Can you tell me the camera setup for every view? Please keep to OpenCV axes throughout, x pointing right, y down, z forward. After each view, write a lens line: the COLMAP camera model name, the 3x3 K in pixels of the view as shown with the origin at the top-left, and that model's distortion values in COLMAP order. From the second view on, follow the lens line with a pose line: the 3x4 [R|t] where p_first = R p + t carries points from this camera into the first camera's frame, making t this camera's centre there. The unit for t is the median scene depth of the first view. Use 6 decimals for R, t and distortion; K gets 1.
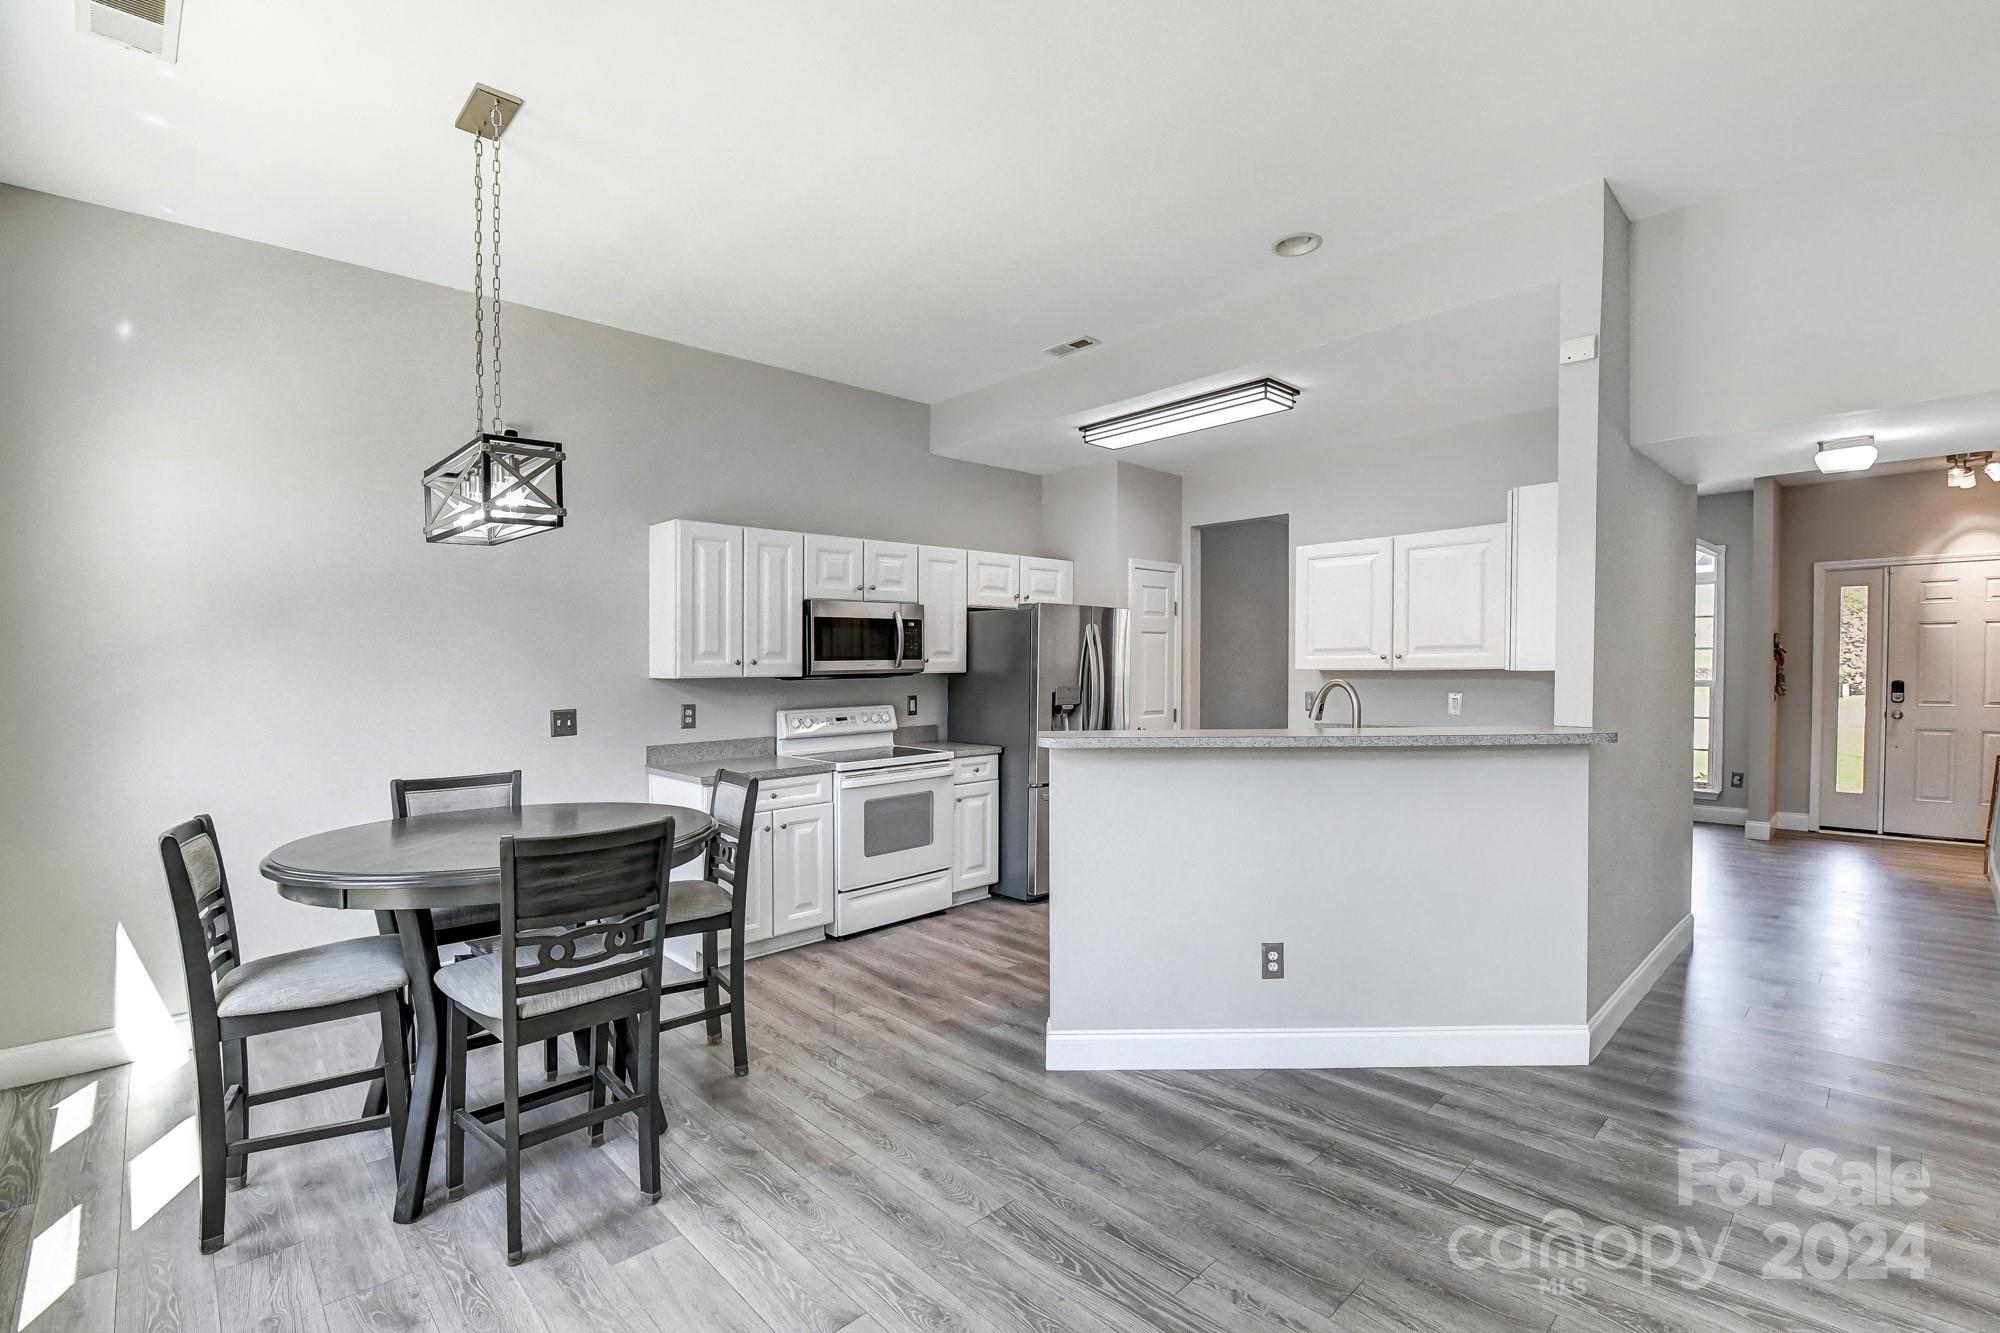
lens RADIAL K [[882.5, 0, 1011.3], [0, 882.5, 690.8], [0, 0, 1]] dist [-0.015021, -0.006194]
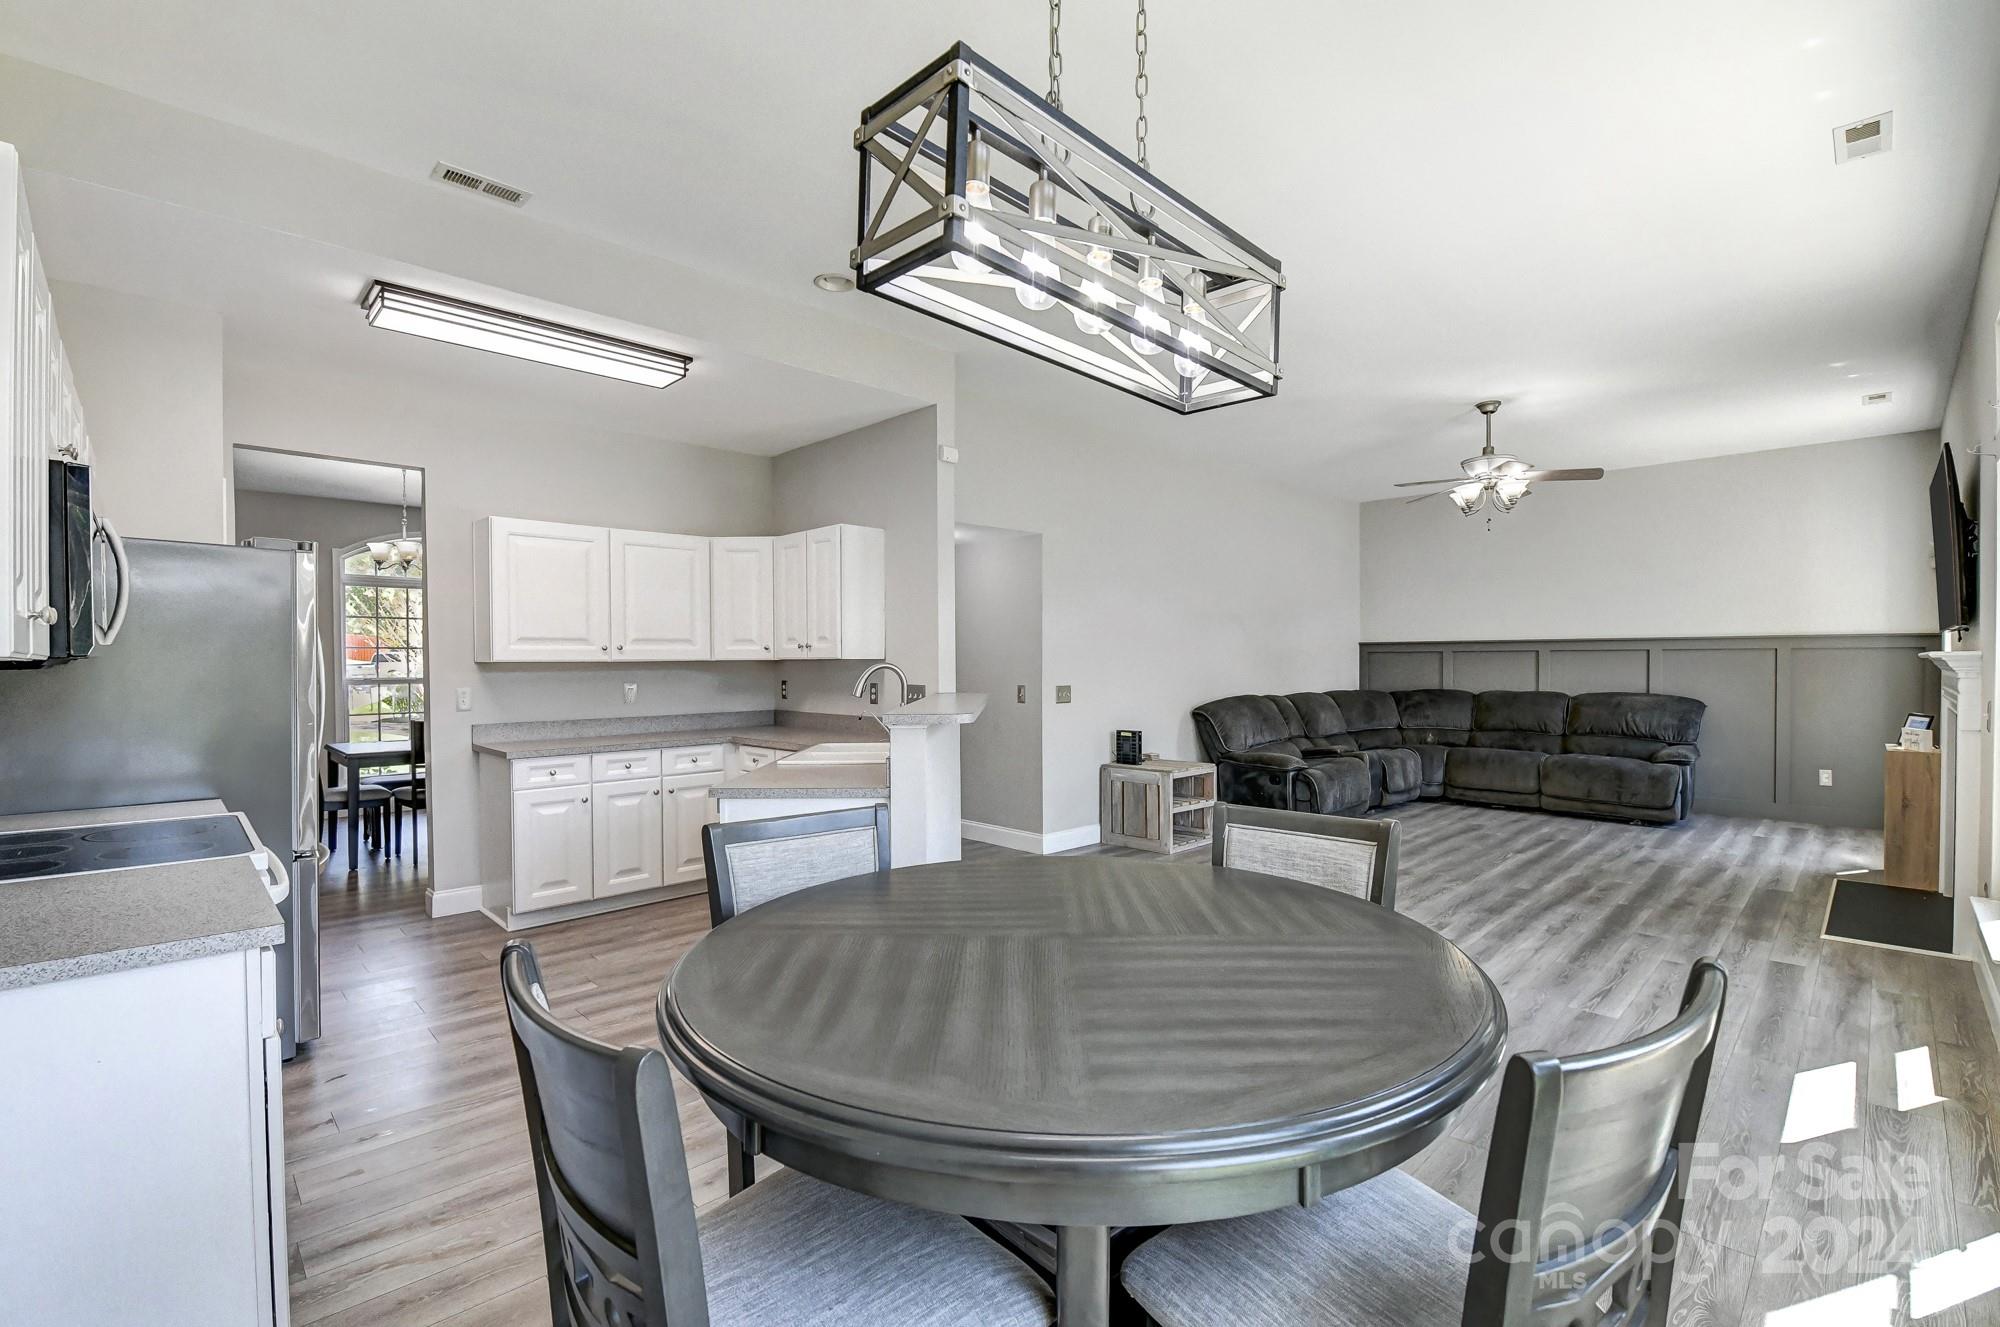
lens RADIAL K [[880.7, 0, 996.6], [0, 880.7, 669.6], [0, 0, 1]] dist [-0.026038, -0.001136]
pose [[-0.009238, 0.001476, 0.999956, -0.584492], [0.036024, 0.999350, -0.001143, 0.004773], [-0.999308, 0.036012, -0.009285, 0.561782]]
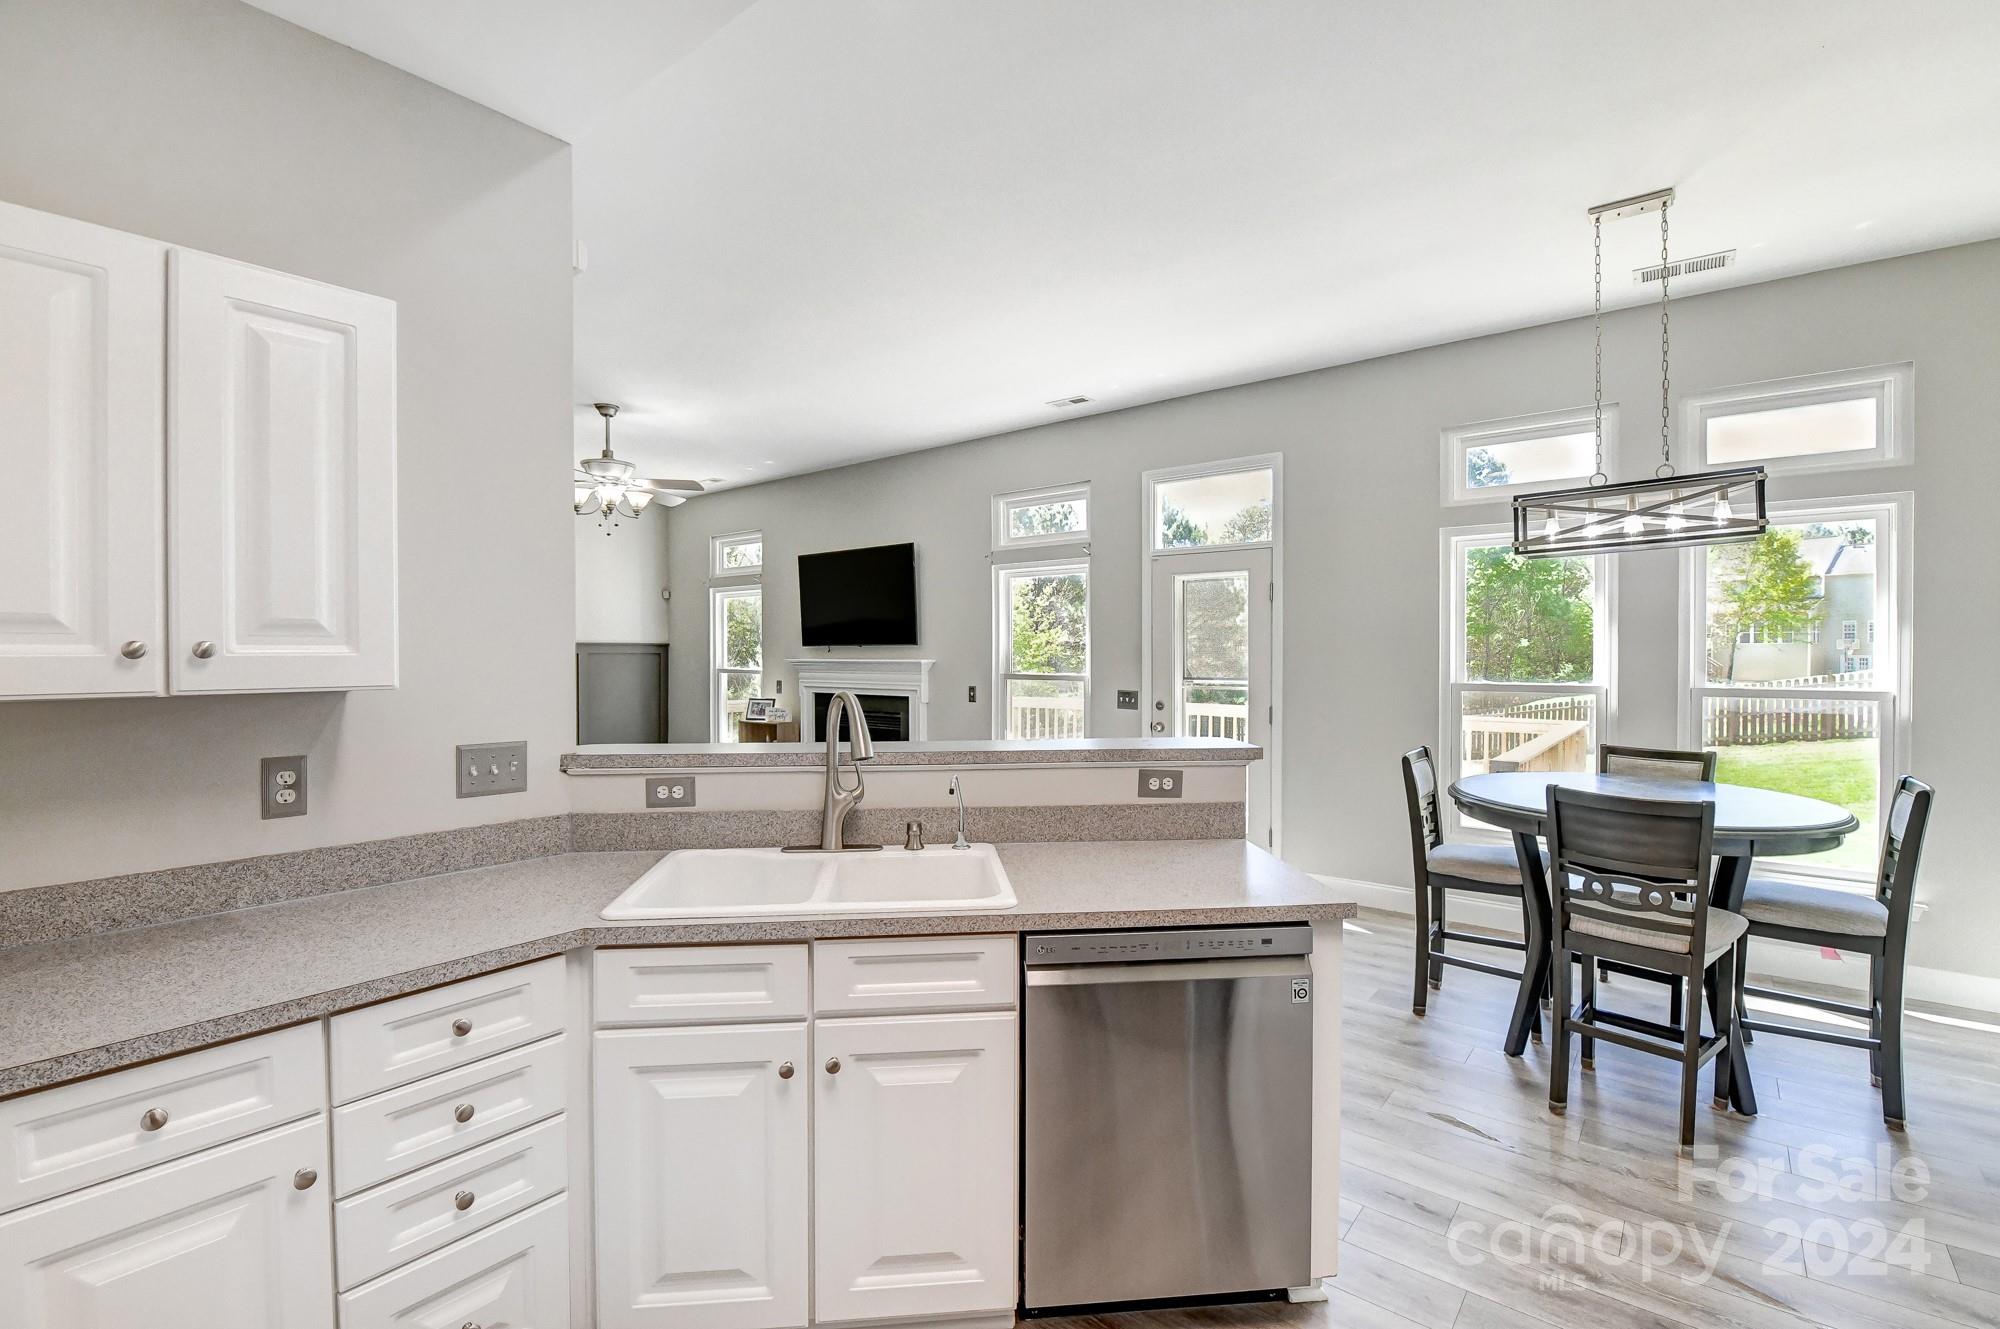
lens RADIAL K [[869.5, 0, 1000.0], [0, 869.5, 664.5], [0, 0, 1]] dist [-0.000381, -0.013271]
pose [[-0.991631, 0.013632, -0.128384, 0.228319], [0.007423, 0.998785, 0.048718, -0.041481], [0.128892, 0.047357, -0.990527, 1.101898]]
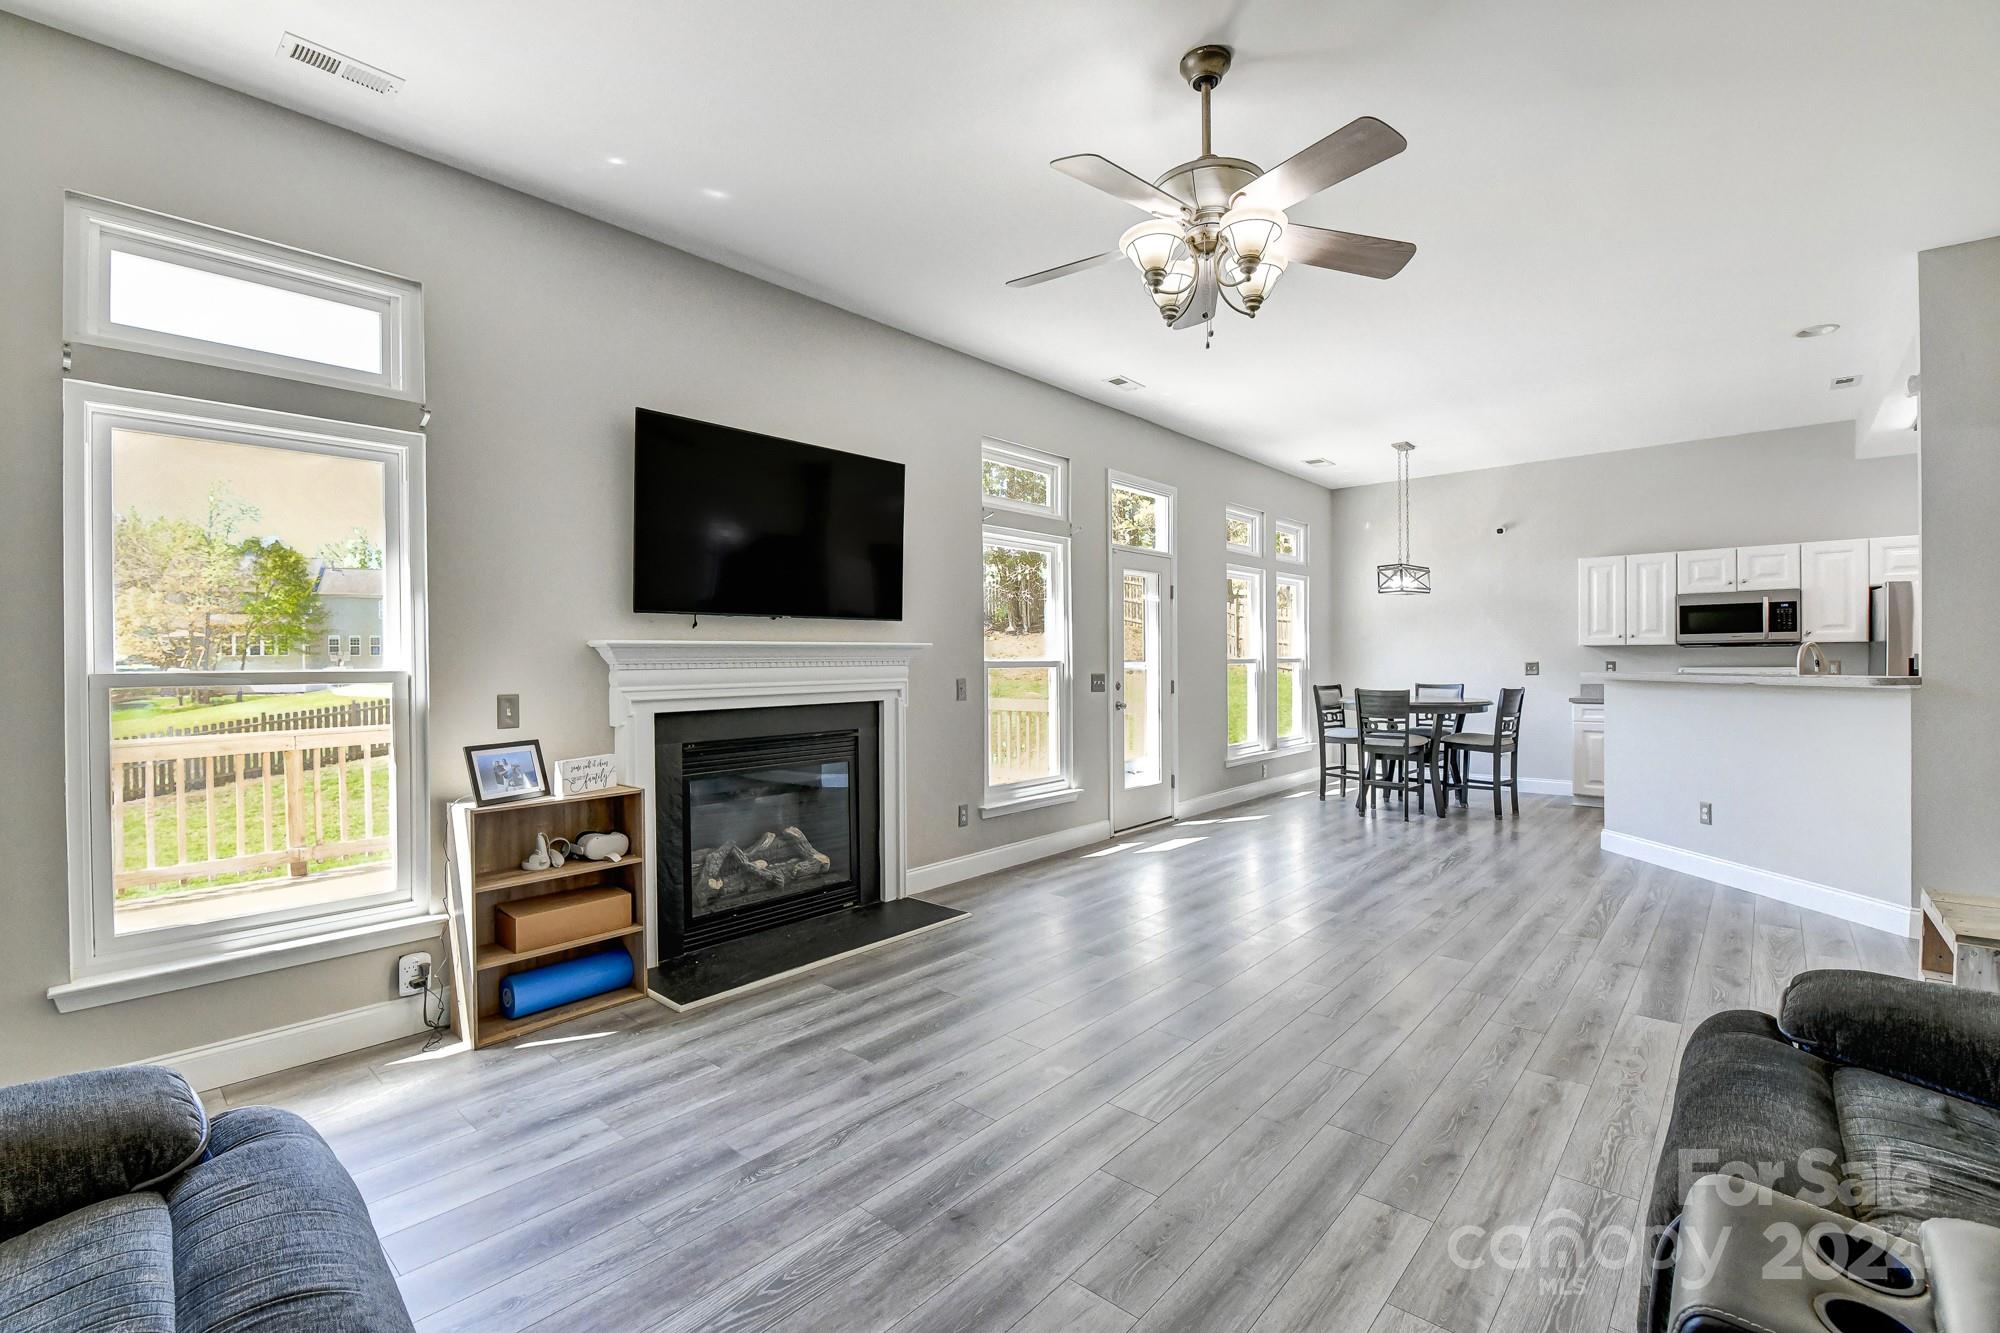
lens RADIAL K [[866.4, 0, 991.4], [0, 866.4, 672.5], [0, 0, 1]] dist [-0.011908, -0.000552]
pose [[0.075177, 0.025223, -0.996851, 1.114158], [-0.025352, 0.999405, 0.023376, 0.026324], [0.996848, 0.023515, 0.075771, -0.292914]]
